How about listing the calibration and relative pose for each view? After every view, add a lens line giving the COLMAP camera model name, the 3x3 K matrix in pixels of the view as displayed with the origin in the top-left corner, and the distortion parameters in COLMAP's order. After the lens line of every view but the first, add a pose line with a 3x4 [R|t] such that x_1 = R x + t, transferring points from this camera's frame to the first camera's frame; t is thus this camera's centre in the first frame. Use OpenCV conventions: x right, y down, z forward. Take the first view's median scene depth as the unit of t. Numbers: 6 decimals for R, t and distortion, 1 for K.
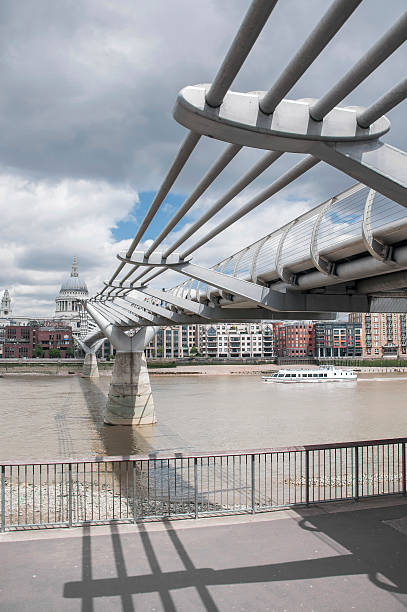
lens RADIAL K [[520.8, 0, 203.5], [0, 520.8, 306.0], [0, 0, 1]] dist [-0.116514, -0.001274]
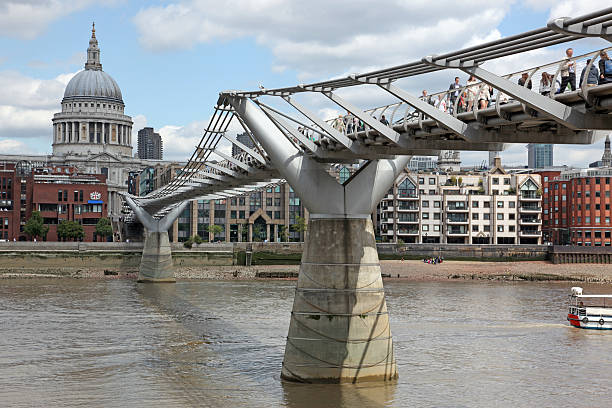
lens RADIAL K [[1086.1, 0, 306.0], [0, 1086.1, 204.0], [0, 0, 1]] dist [0.316454, -0.002391]
pose [[0.999042, 0.013349, -0.041683, -0.035305], [-0.010852, 0.998165, 0.059567, 0.005927], [0.042402, -0.059057, 0.997354, 0.019832]]
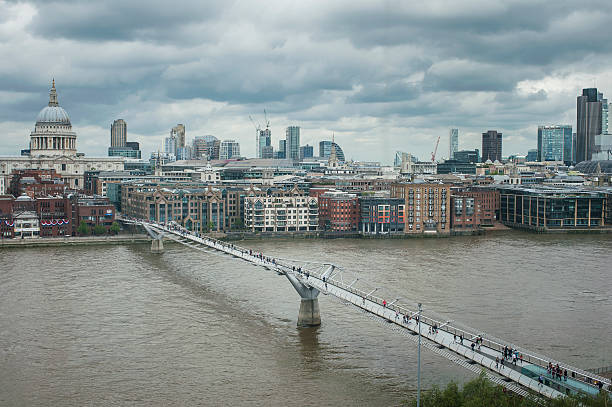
lens RADIAL K [[668.2, 0, 306.0], [0, 668.2, 203.5], [0, 0, 1]] dist [-0.024339, -0.010677]
pose [[0.980549, 0.004700, 0.196217, -0.151834], [-0.031246, 0.990702, 0.132416, -0.130441], [-0.193771, -0.135971, 0.971578, -0.269548]]
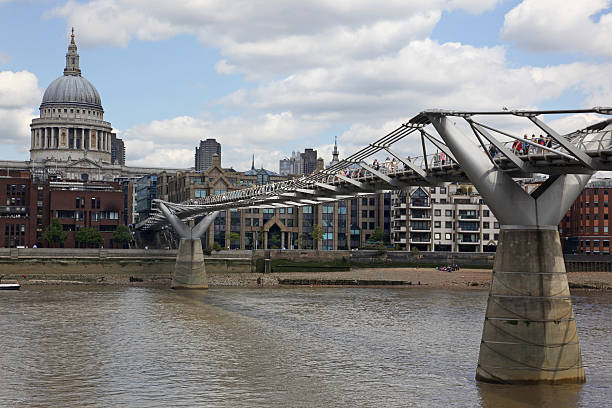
lens RADIAL K [[1091.1, 0, 306.0], [0, 1091.1, 204.0], [0, 0, 1]] dist [0.321619, -0.032229]
pose [[0.999824, 0.018722, 0.001222, -0.092462], [-0.018760, 0.998443, 0.052529, 0.004649], [-0.000237, -0.052543, 0.998619, 0.000091]]
